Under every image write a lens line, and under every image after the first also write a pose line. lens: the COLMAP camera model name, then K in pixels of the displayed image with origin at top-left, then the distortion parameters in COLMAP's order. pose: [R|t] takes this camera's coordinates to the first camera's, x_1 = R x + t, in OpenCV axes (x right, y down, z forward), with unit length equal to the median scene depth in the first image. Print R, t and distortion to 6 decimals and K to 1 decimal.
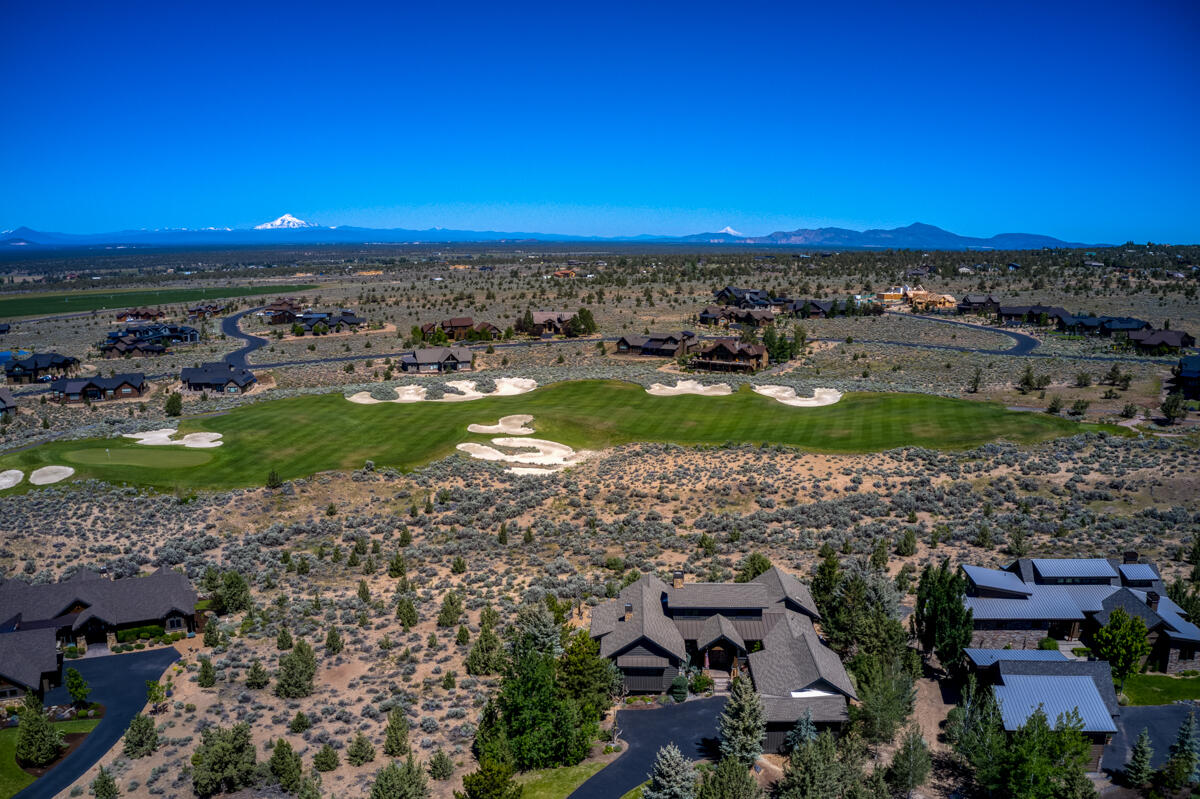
lens RADIAL K [[976.2, 0, 609.5], [0, 976.2, 372.3], [0, 0, 1]] dist [-0.187320, 0.033844]
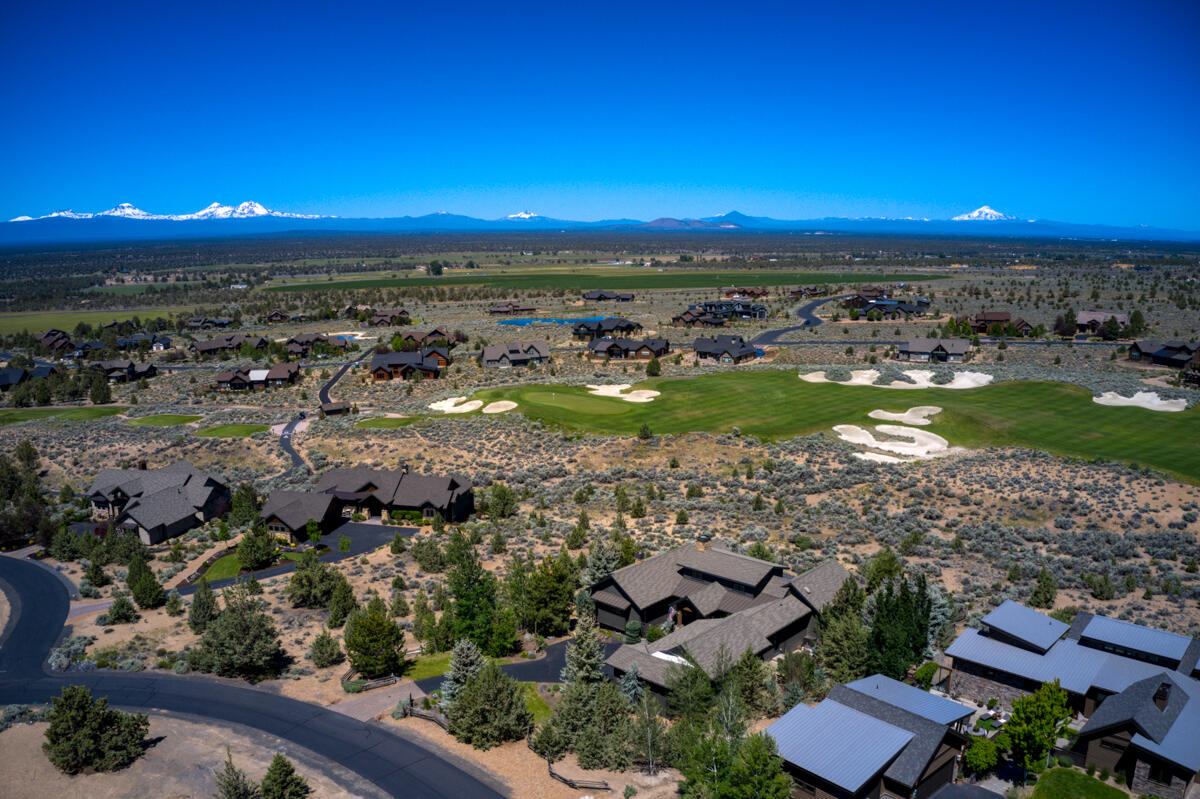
lens RADIAL K [[976.2, 0, 623.0], [0, 976.2, 366.0], [0, 0, 1]] dist [-0.187320, 0.033844]
pose [[0.765342, 0.087402, -0.637662, 0.373507], [-0.086014, 0.995739, 0.033246, -0.003437], [0.637851, 0.029403, 0.769599, 0.070765]]
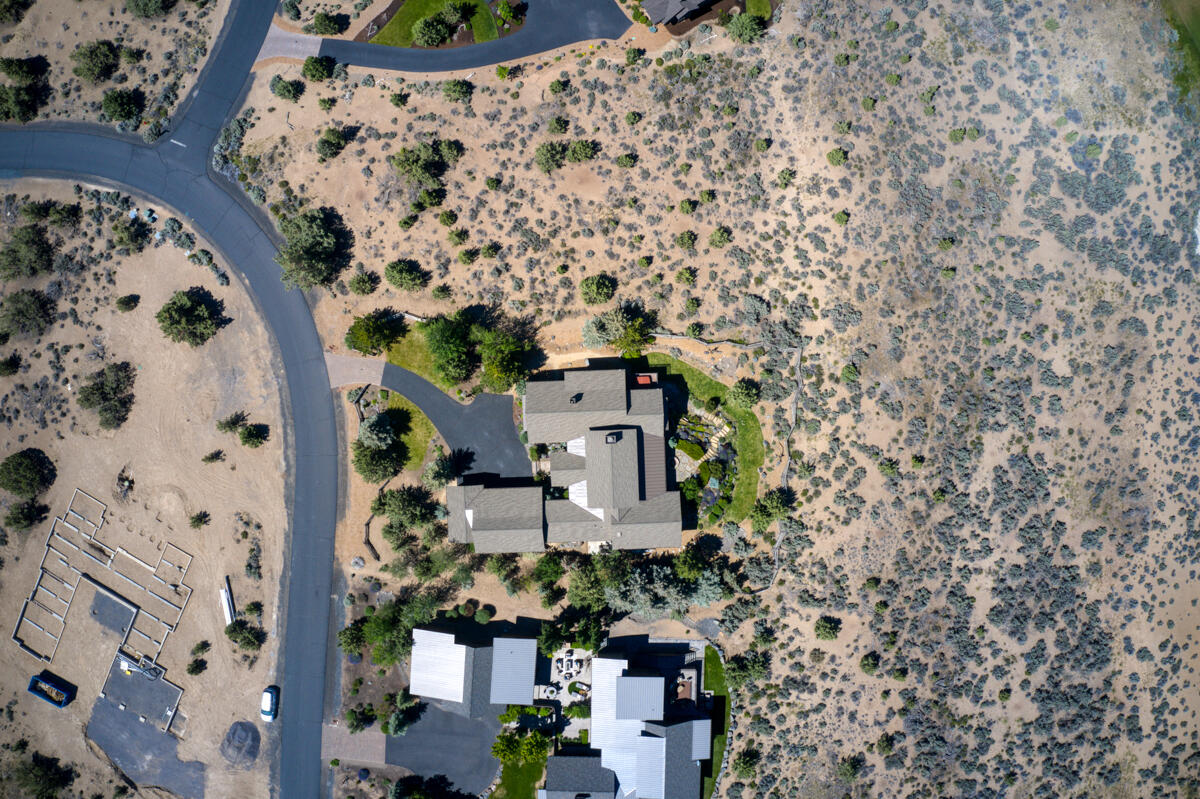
lens RADIAL K [[976.2, 0, 601.8], [0, 976.2, 397.4], [0, 0, 1]] dist [-0.187320, 0.033844]
pose [[0.065569, 0.997537, 0.024901, -0.008470], [-0.131368, -0.016108, 0.991203, -0.581911], [0.989163, -0.068264, 0.129988, 0.466895]]
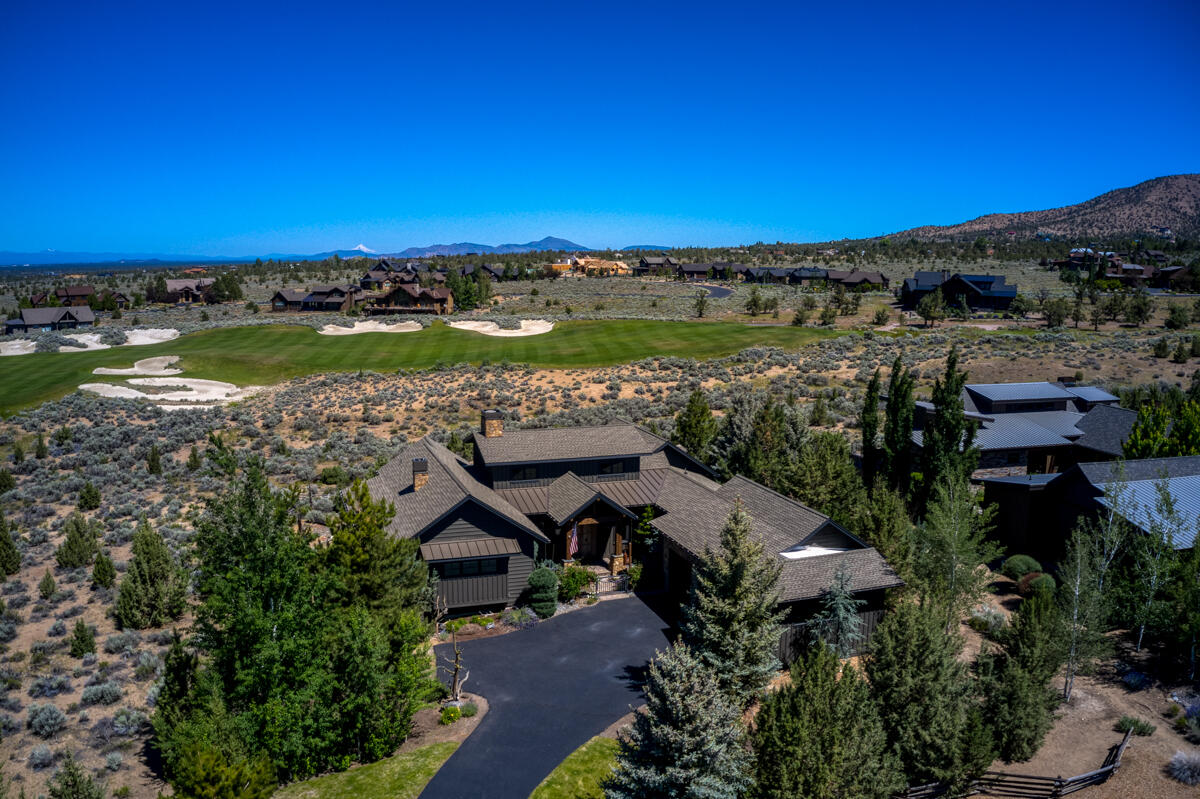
lens RADIAL K [[976.2, 0, 602.1], [0, 976.2, 389.6], [0, 0, 1]] dist [-0.187320, 0.033844]
pose [[0.933654, -0.049048, 0.354801, -0.041047], [0.050458, 0.998712, 0.005281, 0.110316], [-0.354604, 0.012972, 0.934927, 0.245708]]
